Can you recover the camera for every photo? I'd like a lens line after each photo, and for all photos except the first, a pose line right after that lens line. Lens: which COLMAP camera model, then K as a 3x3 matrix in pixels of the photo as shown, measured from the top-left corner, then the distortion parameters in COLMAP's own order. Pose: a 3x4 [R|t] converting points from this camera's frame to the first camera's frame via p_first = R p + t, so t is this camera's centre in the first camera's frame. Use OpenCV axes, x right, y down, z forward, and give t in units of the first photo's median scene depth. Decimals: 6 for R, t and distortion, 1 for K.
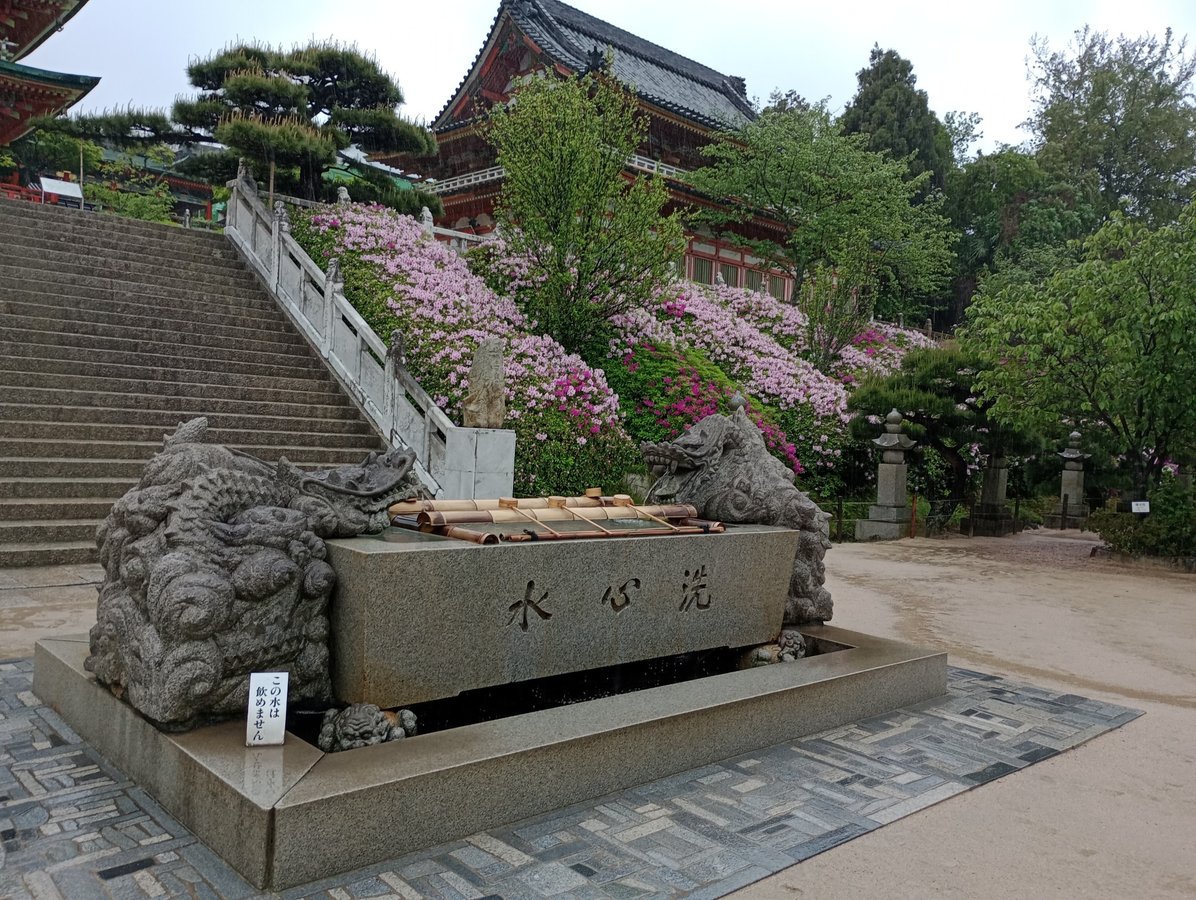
lens RADIAL K [[899.0, 0, 598.0], [0, 899.0, 450.0], [0, 0, 1]] dist [0.057509, -0.094696]
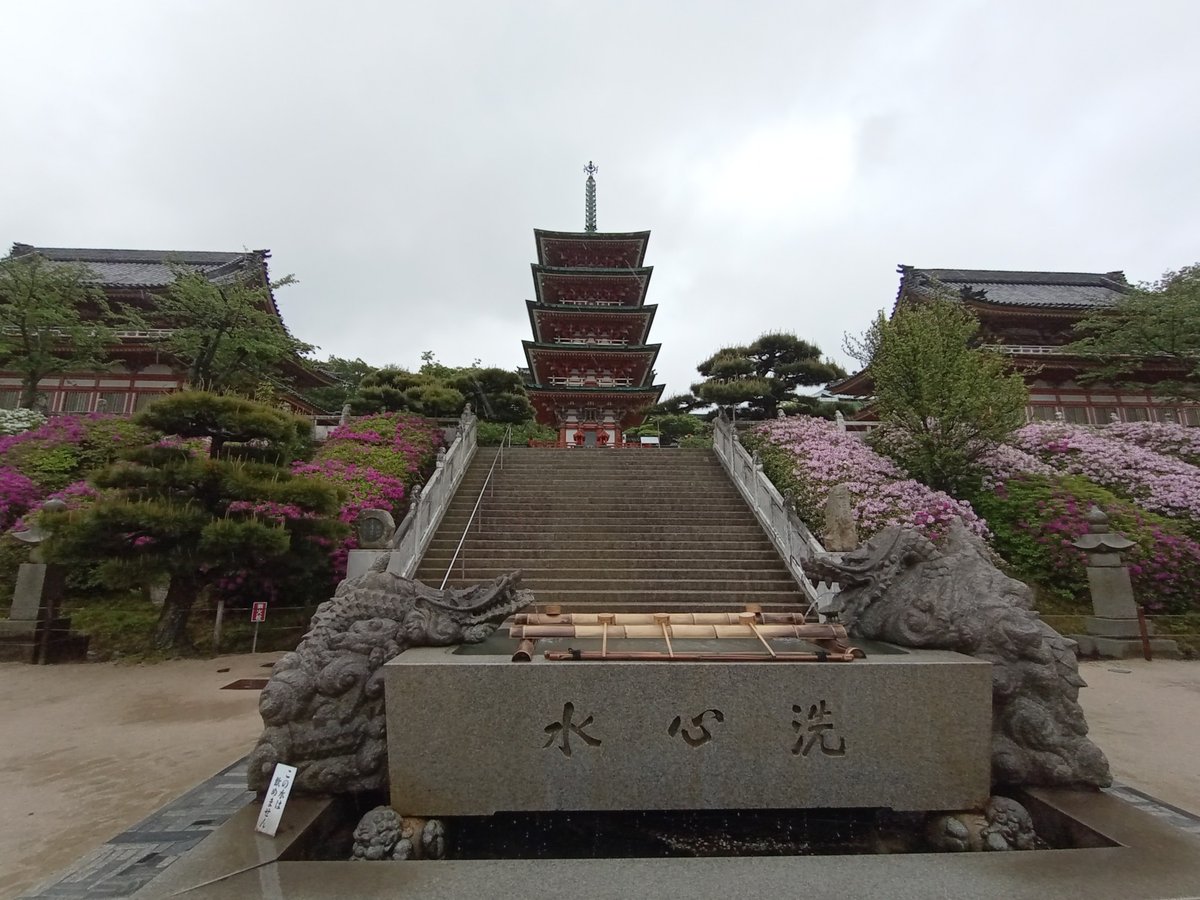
lens RADIAL K [[526.5, 0, 600.0], [0, 526.5, 450.0], [0, 0, 1]] dist [-0.000039, -0.006329]
pose [[0.774243, -0.163346, -0.611446, 0.065538], [0.022139, 0.972518, -0.231773, 0.001406], [0.632501, 0.165912, 0.756581, 0.096620]]
